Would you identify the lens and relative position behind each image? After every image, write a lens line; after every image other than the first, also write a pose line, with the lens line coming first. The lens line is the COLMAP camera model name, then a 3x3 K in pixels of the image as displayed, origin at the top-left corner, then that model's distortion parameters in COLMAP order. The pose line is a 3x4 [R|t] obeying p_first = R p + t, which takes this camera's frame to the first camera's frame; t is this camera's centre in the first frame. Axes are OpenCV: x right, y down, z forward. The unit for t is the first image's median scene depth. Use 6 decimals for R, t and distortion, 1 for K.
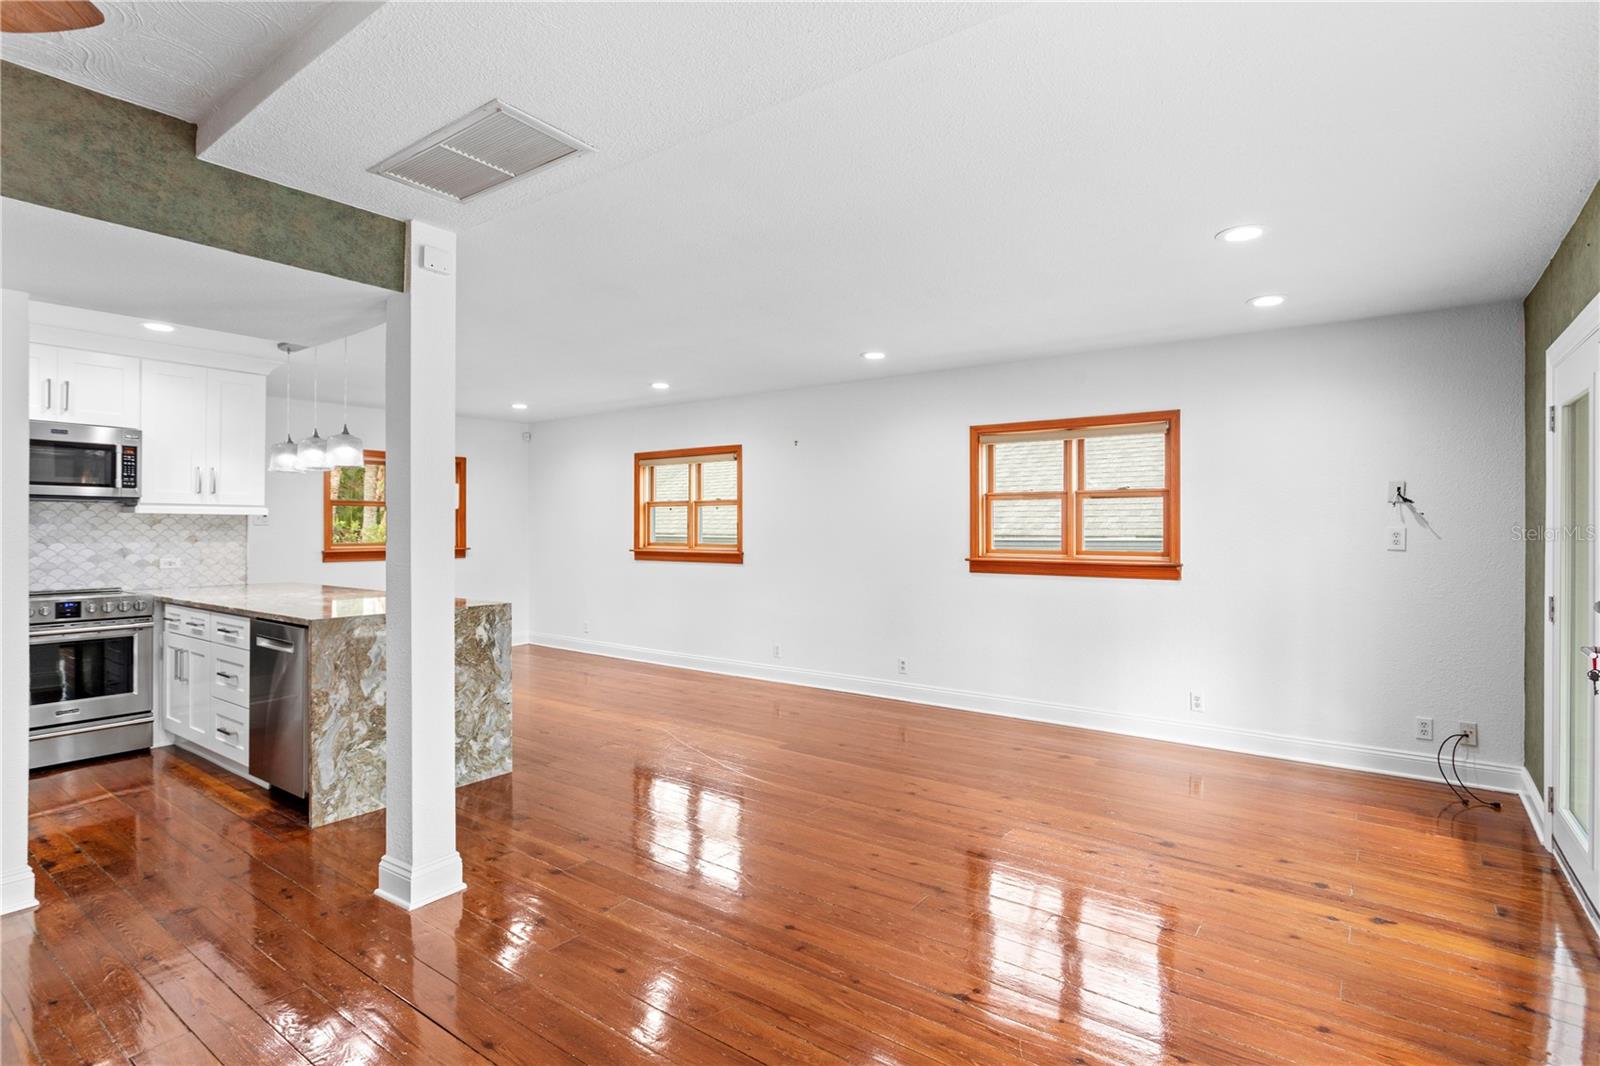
lens RADIAL K [[796.3, 0, 801.0], [0, 796.3, 524.8], [0, 0, 1]] dist [-0.015840, 0.006176]
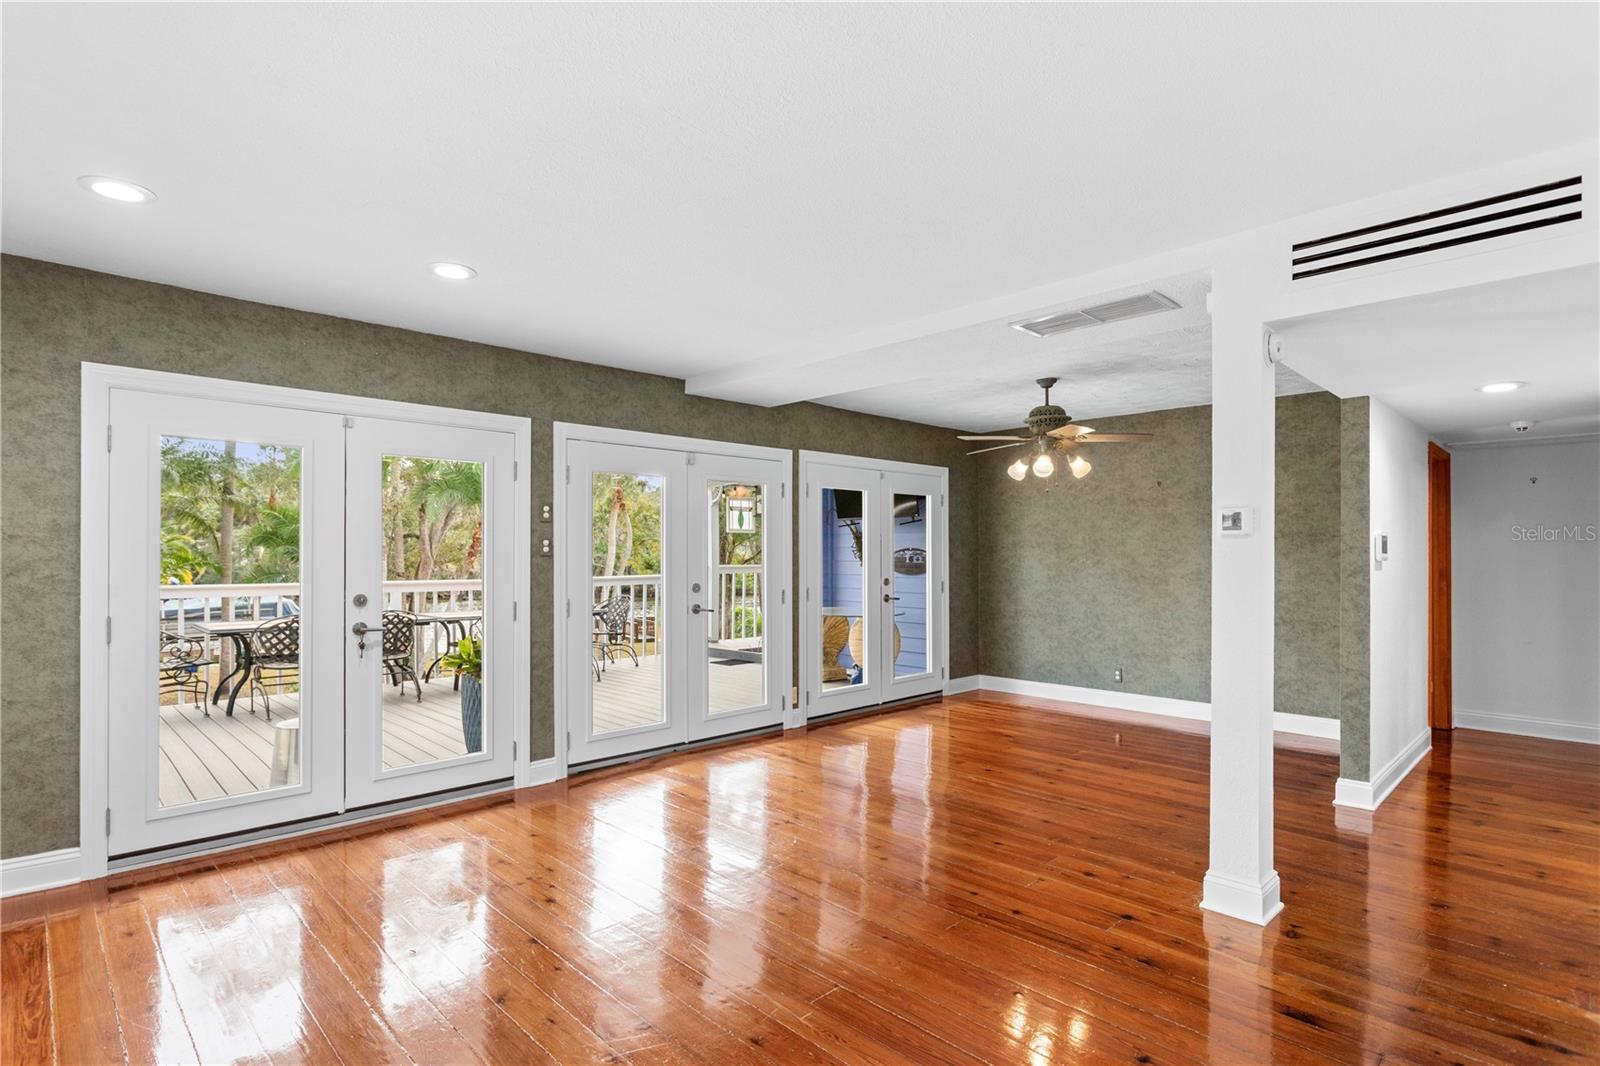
lens RADIAL K [[796.3, 0, 805.6], [0, 796.3, 556.5], [0, 0, 1]] dist [-0.015840, 0.006176]
pose [[-0.988788, -0.004495, 0.149260, -0.043357], [-0.004952, 0.999984, -0.002693, 0.007519], [-0.149246, -0.003402, -0.988794, 1.279998]]
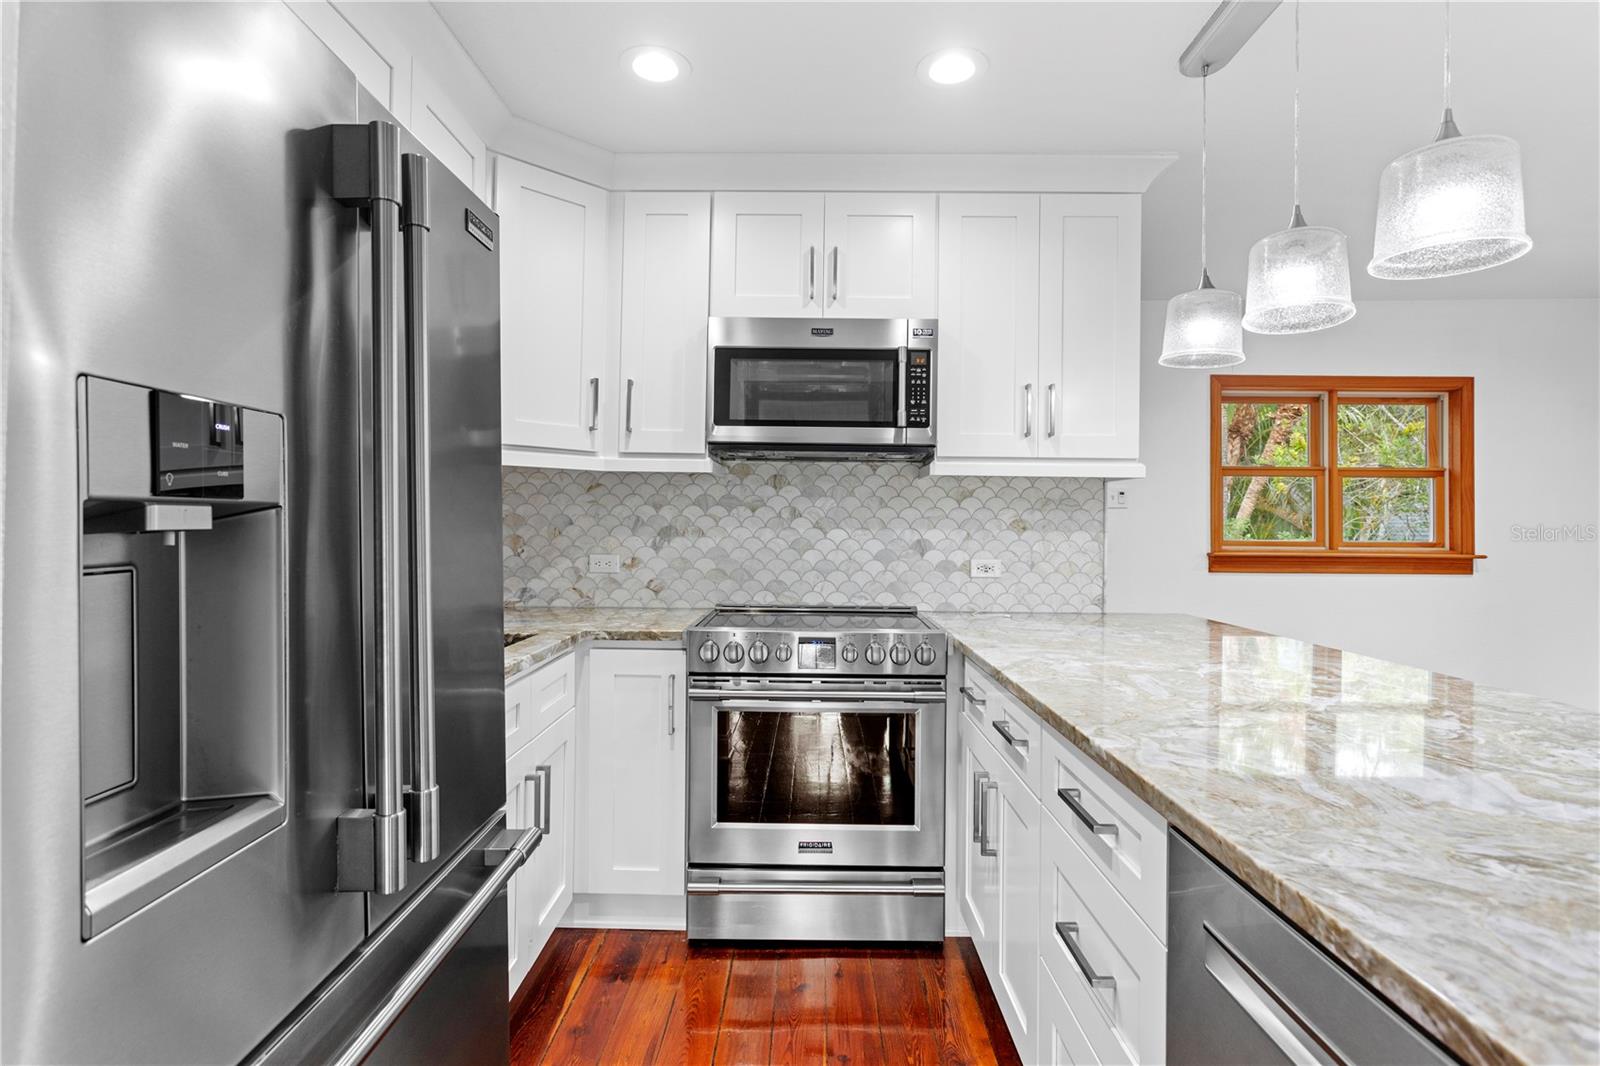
lens RADIAL K [[796.3, 0, 807.4], [0, 796.3, 511.8], [0, 0, 1]] dist [-0.015840, 0.006176]
pose [[0.590397, -0.008765, -0.807065, -0.464059], [-0.005188, 0.999879, -0.014654, 0.019534], [0.807096, 0.012838, 0.590281, 0.627868]]
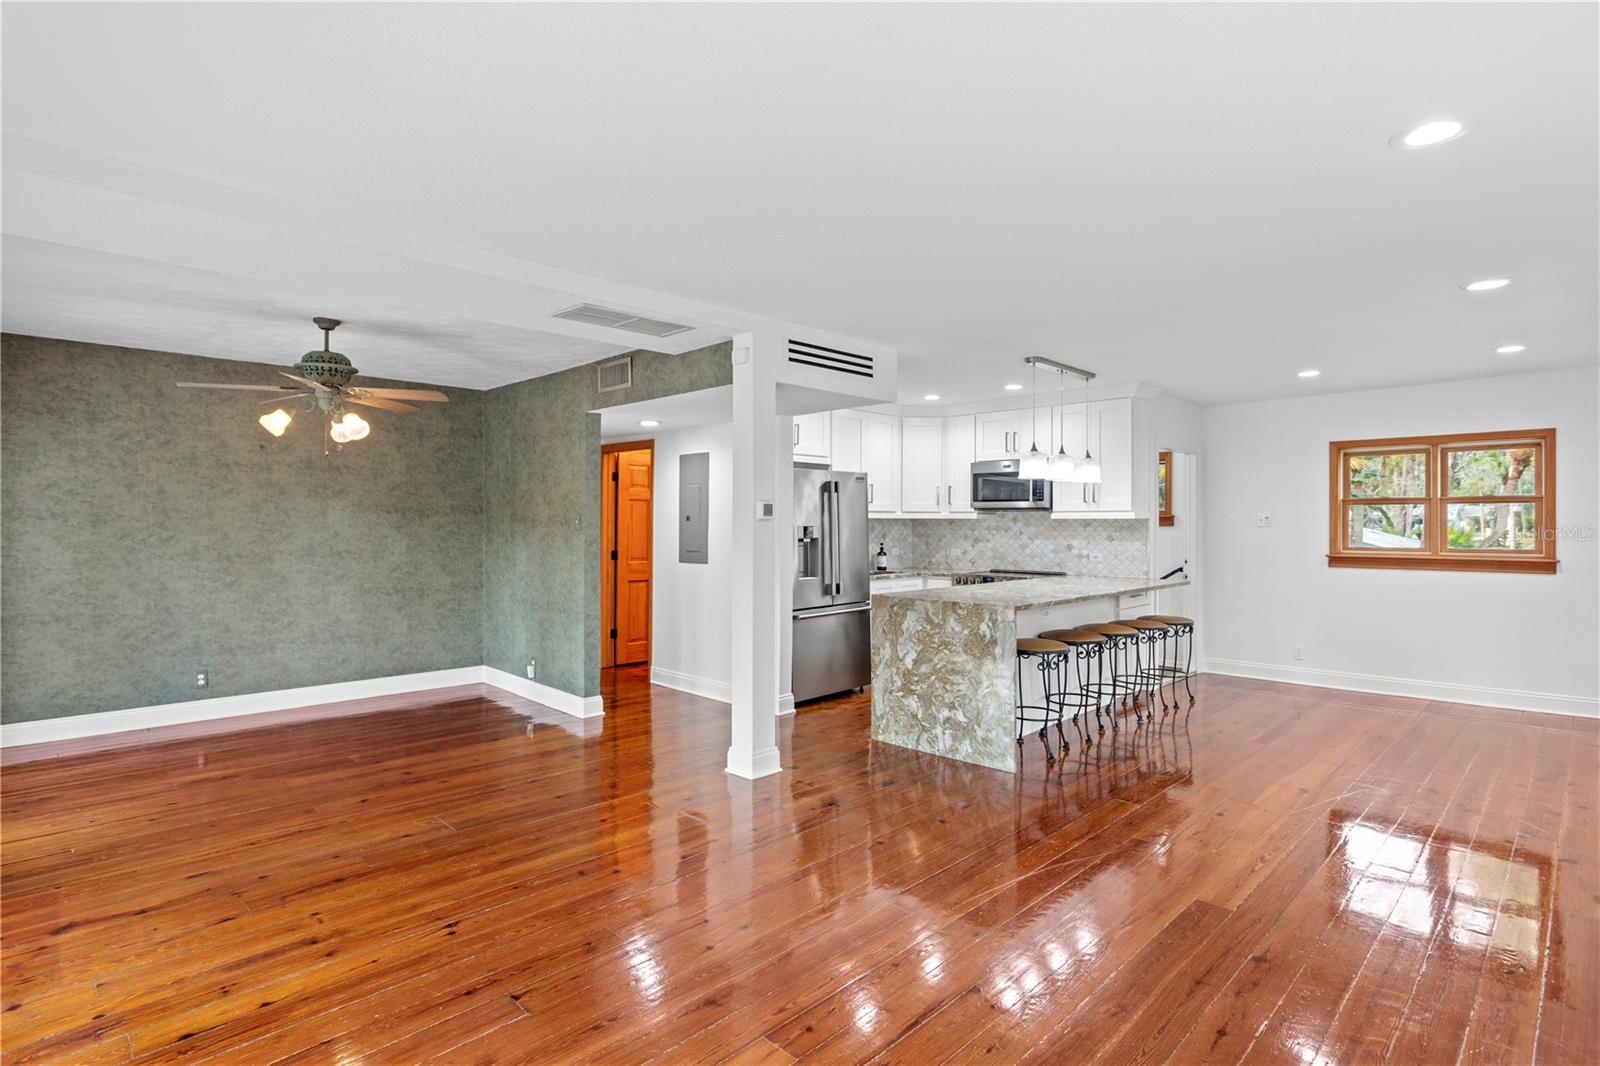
lens RADIAL K [[796.3, 0, 796.6], [0, 796.3, 521.5], [0, 0, 1]] dist [-0.015840, 0.006176]
pose [[-0.153848, -0.003273, -0.988089, 0.619413], [0.003423, 0.999987, -0.003845, -0.006308], [0.988089, -0.003974, -0.153835, 0.802221]]
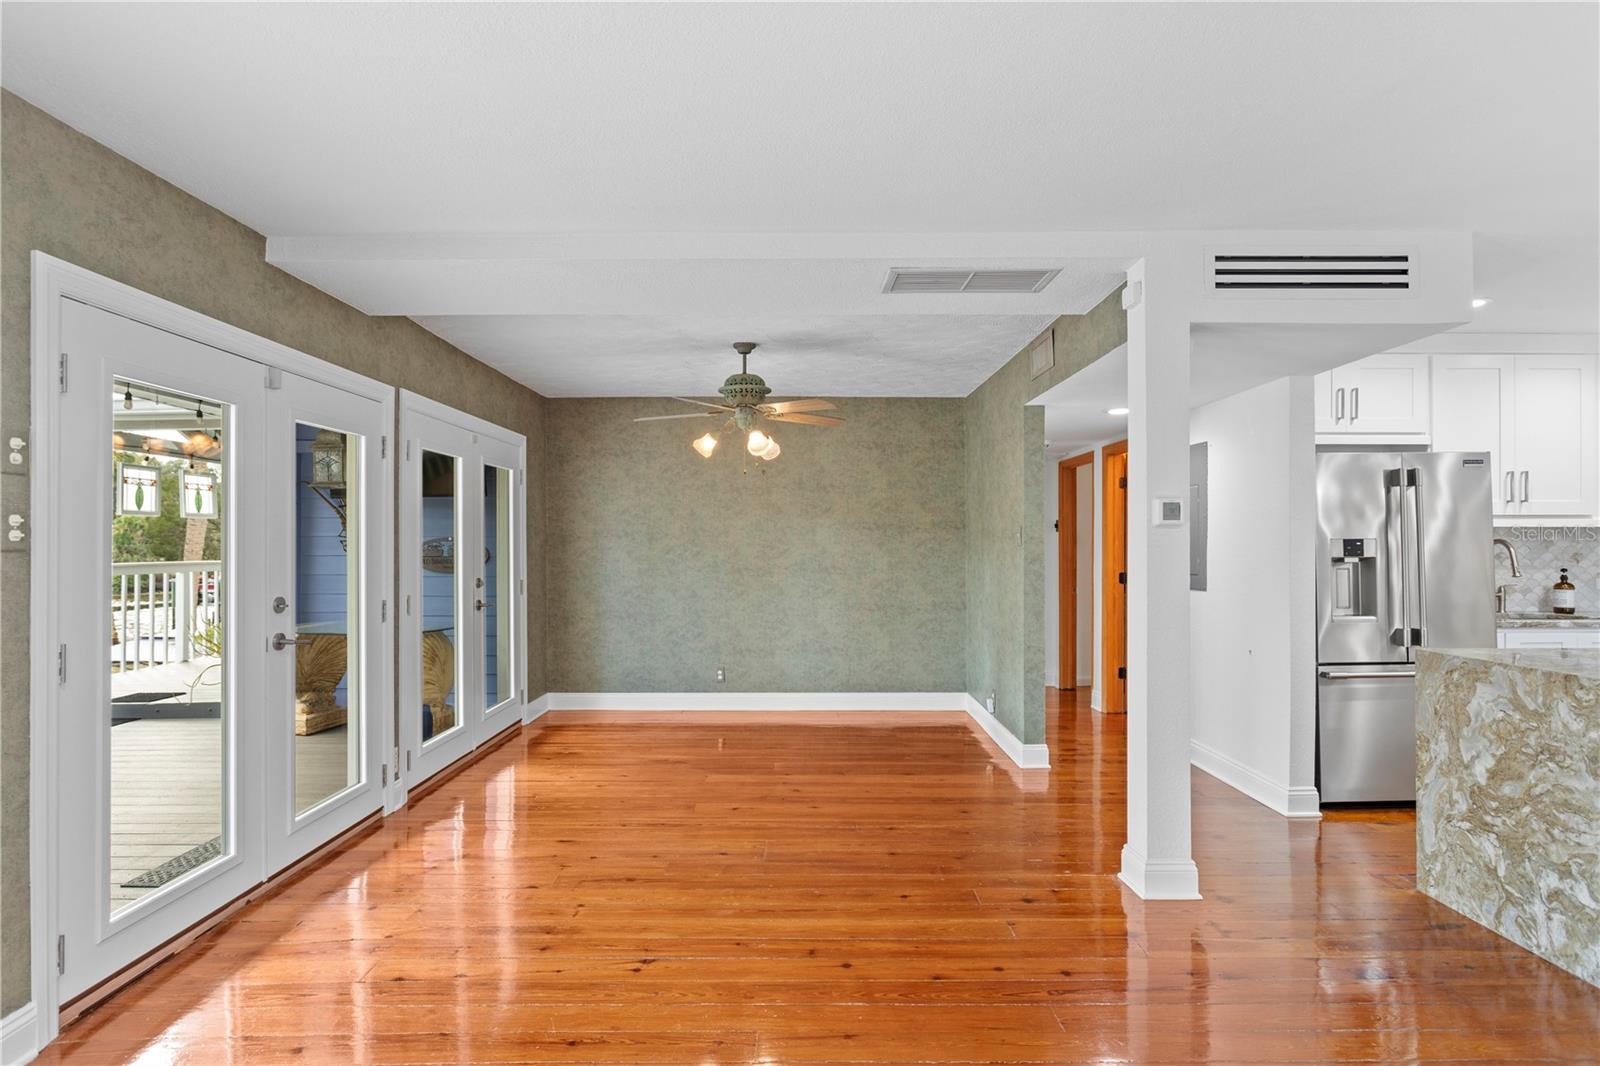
lens RADIAL K [[827.9, 0, 800.7], [0, 827.9, 541.1], [0, 0, 1]] dist [-0.011362, 0.005888]
pose [[-0.800683, -0.004593, -0.599071, 0.343813], [0.003259, 0.999922, -0.012023, 0.007436], [0.599080, -0.011579, -0.800605, 0.973609]]
